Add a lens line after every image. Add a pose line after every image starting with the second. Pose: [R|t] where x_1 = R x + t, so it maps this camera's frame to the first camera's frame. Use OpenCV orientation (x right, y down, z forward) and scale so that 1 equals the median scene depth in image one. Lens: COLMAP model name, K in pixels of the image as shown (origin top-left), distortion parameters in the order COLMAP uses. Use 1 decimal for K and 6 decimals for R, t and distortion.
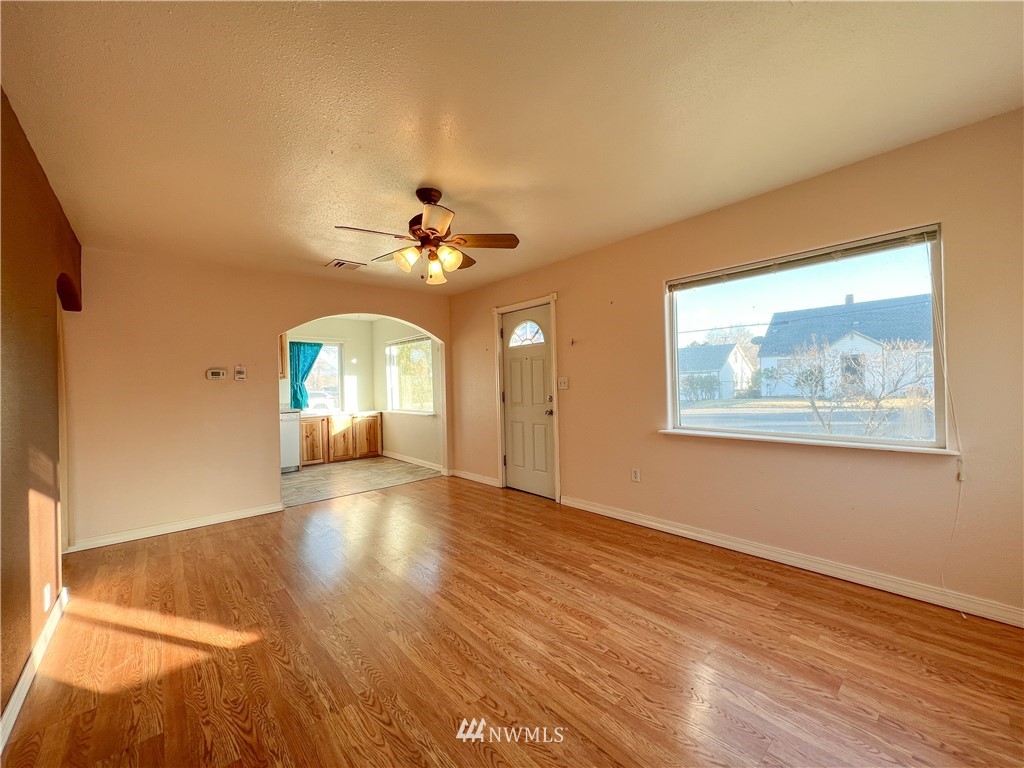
lens RADIAL K [[407.2, 0, 510.8], [0, 407.2, 384.1], [0, 0, 1]] dist [-0.001067, -0.000098]
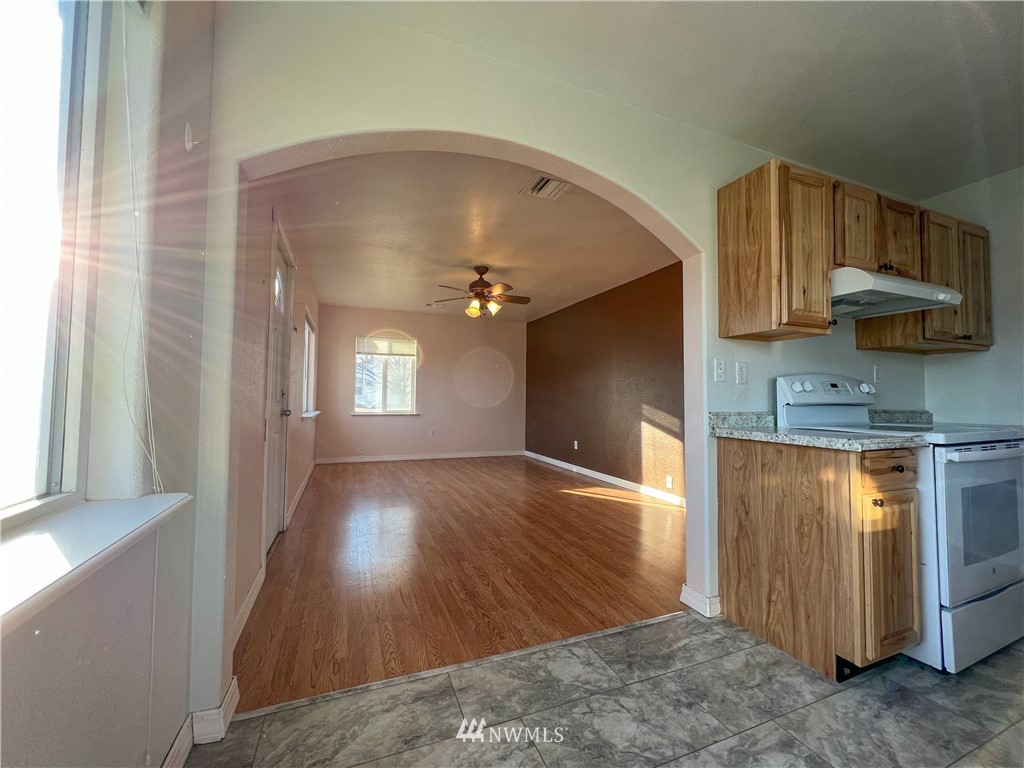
lens RADIAL K [[407.2, 0, 513.9], [0, 407.2, 380.8], [0, 0, 1]] dist [-0.001067, -0.000098]
pose [[-0.947122, 0.027325, 0.319707, -0.494644], [0.011039, 0.998553, -0.052640, 0.053878], [-0.320683, -0.046327, -0.946053, 1.463621]]
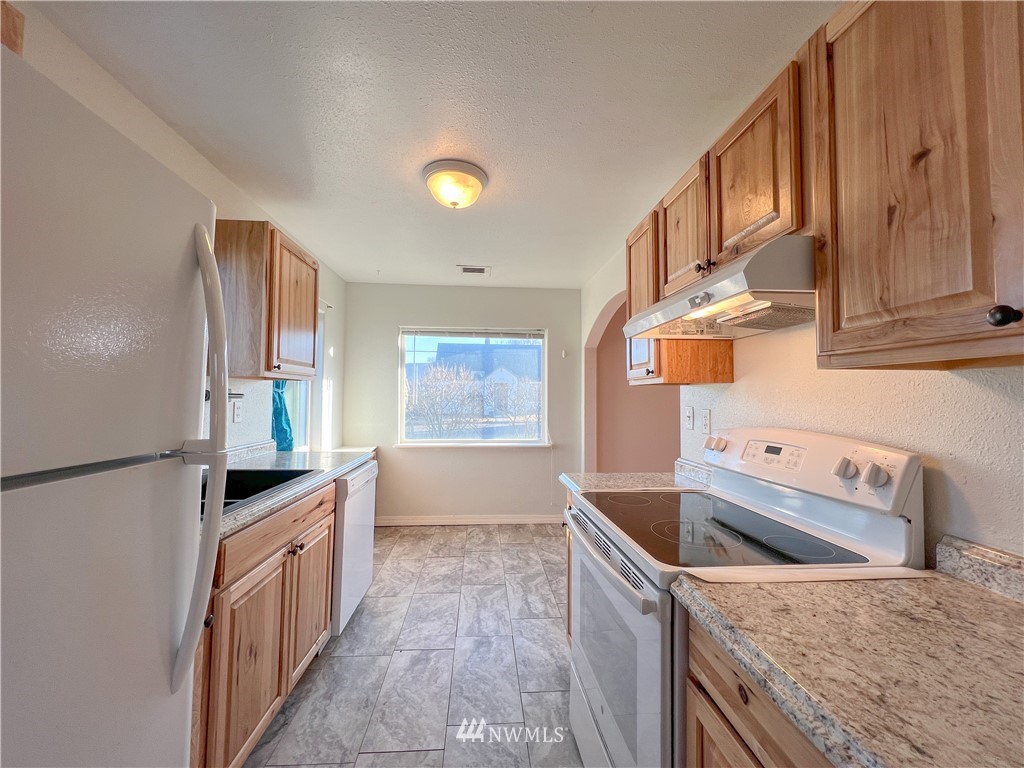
lens RADIAL K [[407.2, 0, 510.5], [0, 407.2, 380.9], [0, 0, 1]] dist [-0.001067, -0.000098]
pose [[0.601238, 0.064219, 0.796485, -1.066709], [-0.027109, 0.997831, -0.059990, 0.008773], [-0.798610, 0.014476, 0.601675, 0.830086]]
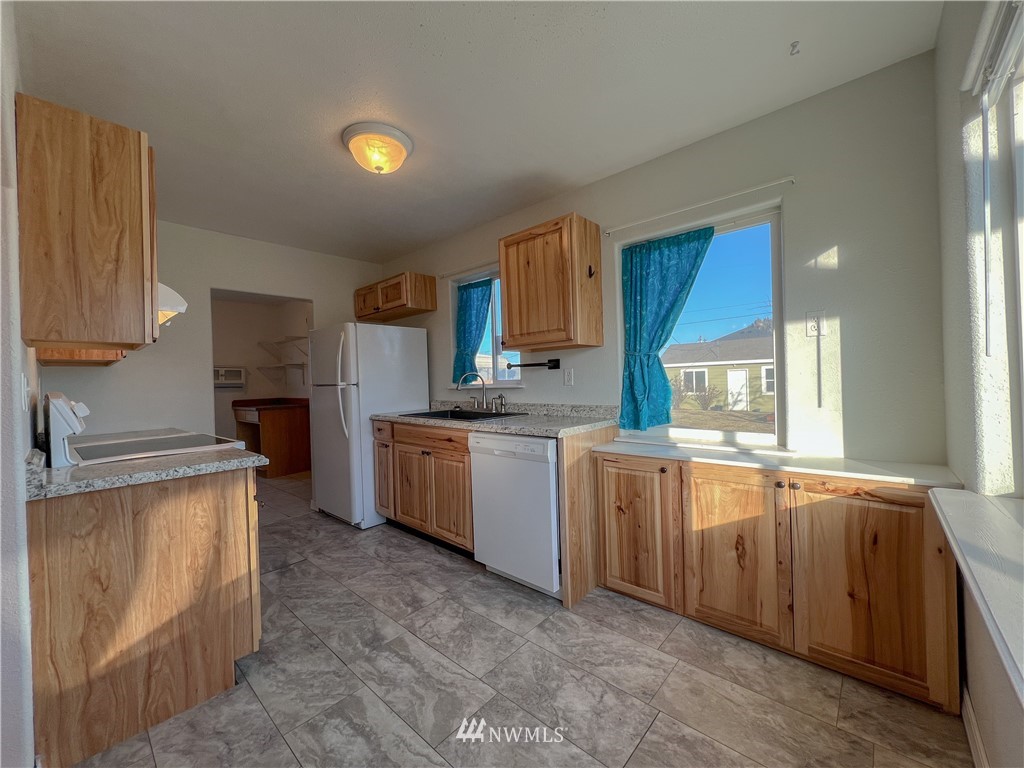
lens RADIAL K [[407.2, 0, 507.6], [0, 407.2, 380.6], [0, 0, 1]] dist [-0.001067, -0.000098]
pose [[0.108043, 0.021457, -0.993915, -0.248614], [0.027288, 0.999326, 0.024540, 0.014196], [0.993772, -0.029773, 0.107385, 1.253510]]
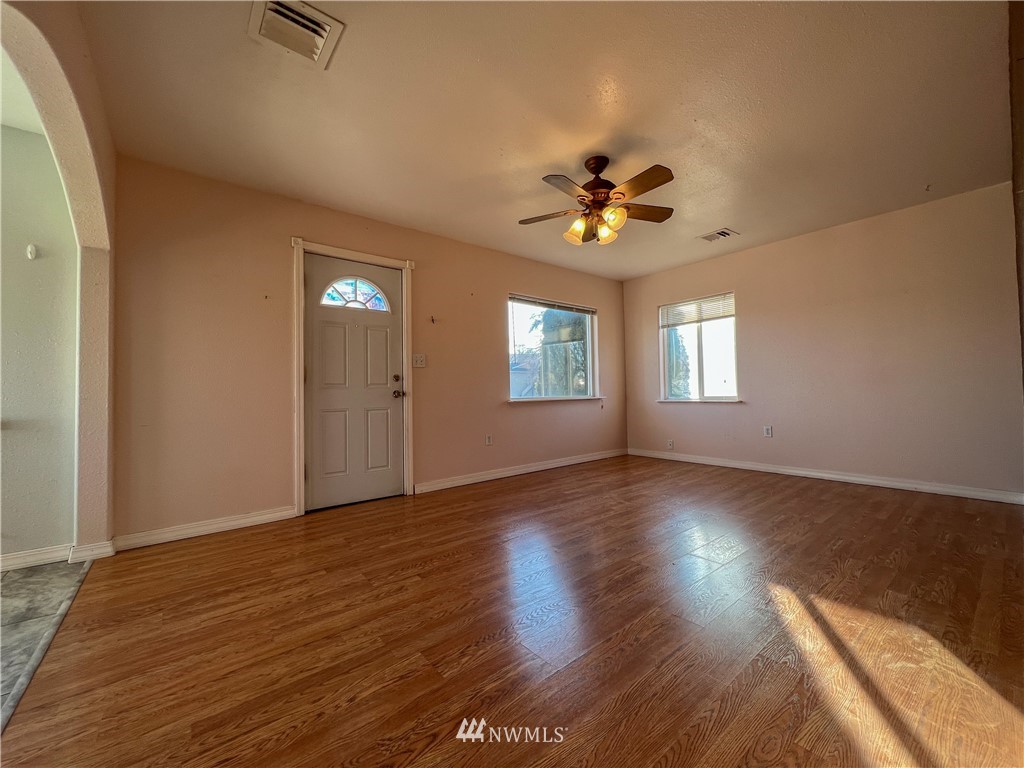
lens RADIAL K [[407.2, 0, 507.0], [0, 407.2, 383.1], [0, 0, 1]] dist [-0.001067, -0.000098]
pose [[0.039594, 0.050033, 0.997962, -0.709529], [0.019248, 0.998522, -0.050824, 0.089525], [-0.999030, 0.021221, 0.038573, 0.686728]]
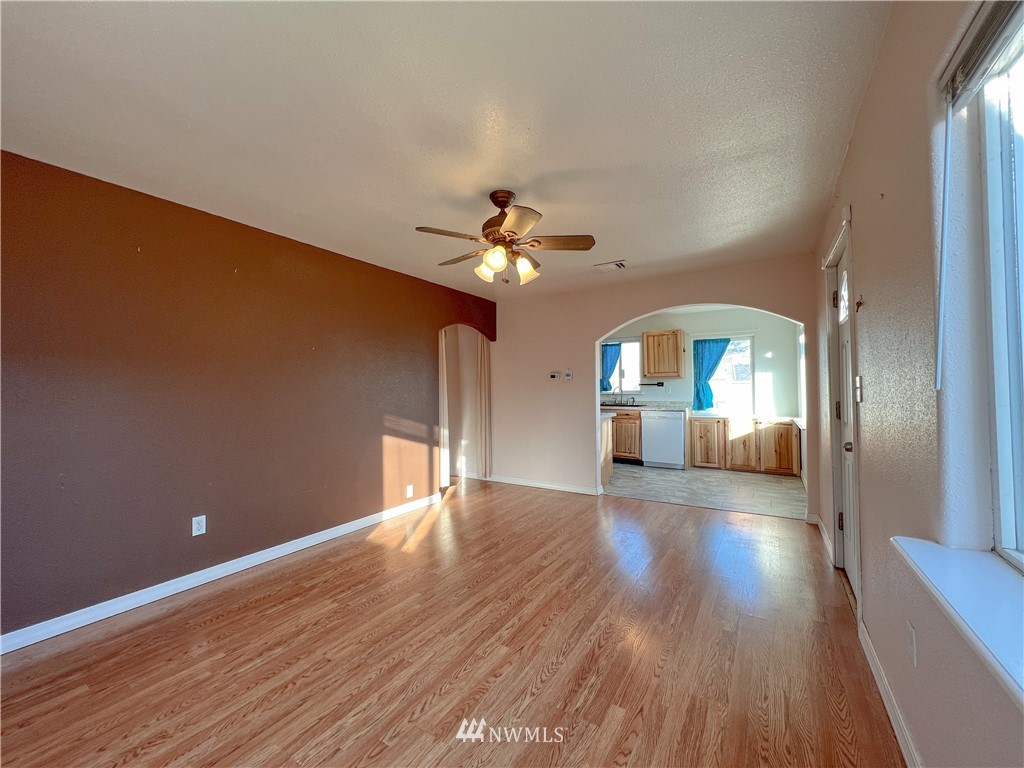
lens RADIAL K [[407.2, 0, 509.7], [0, 407.2, 380.1], [0, 0, 1]] dist [-0.001067, -0.000098]
pose [[0.282199, 0.001167, -0.959355, 0.429683], [0.001840, 0.999997, 0.001758, -0.013267], [0.959354, -0.002261, 0.282196, 0.417962]]
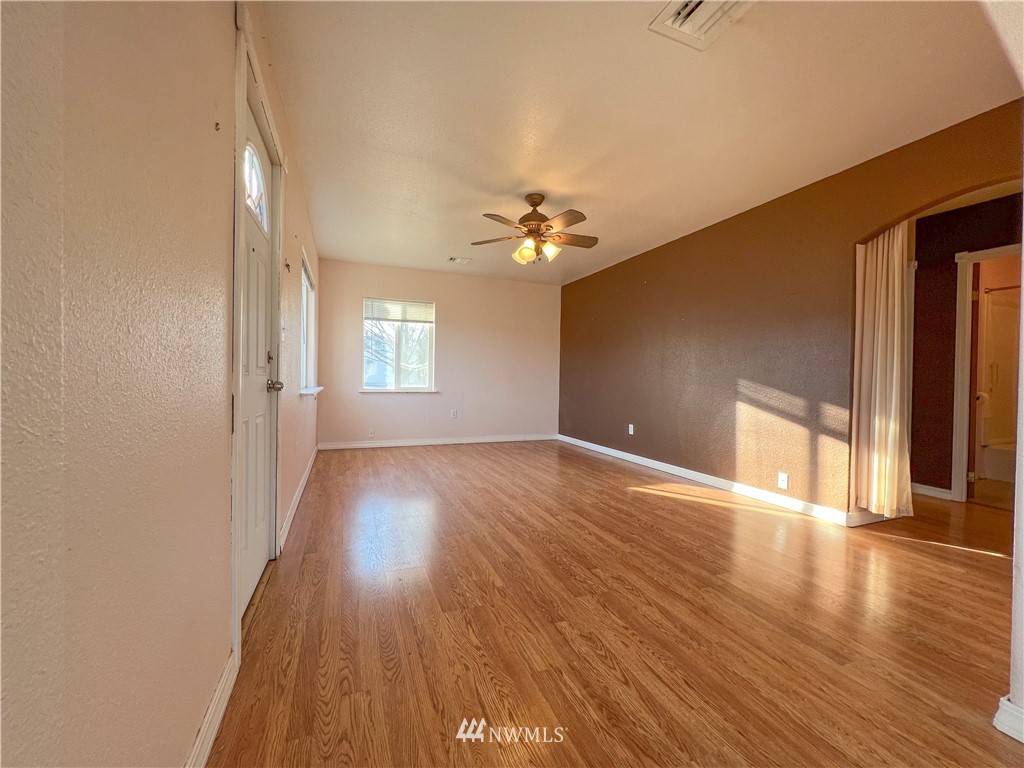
lens RADIAL K [[407.2, 0, 513.1], [0, 407.2, 381.0], [0, 0, 1]] dist [-0.001067, -0.000098]
pose [[-0.946949, 0.006299, 0.321321, -0.311200], [0.006013, 0.999980, -0.001882, 0.064308], [-0.321327, 0.000150, -0.946968, 1.283349]]
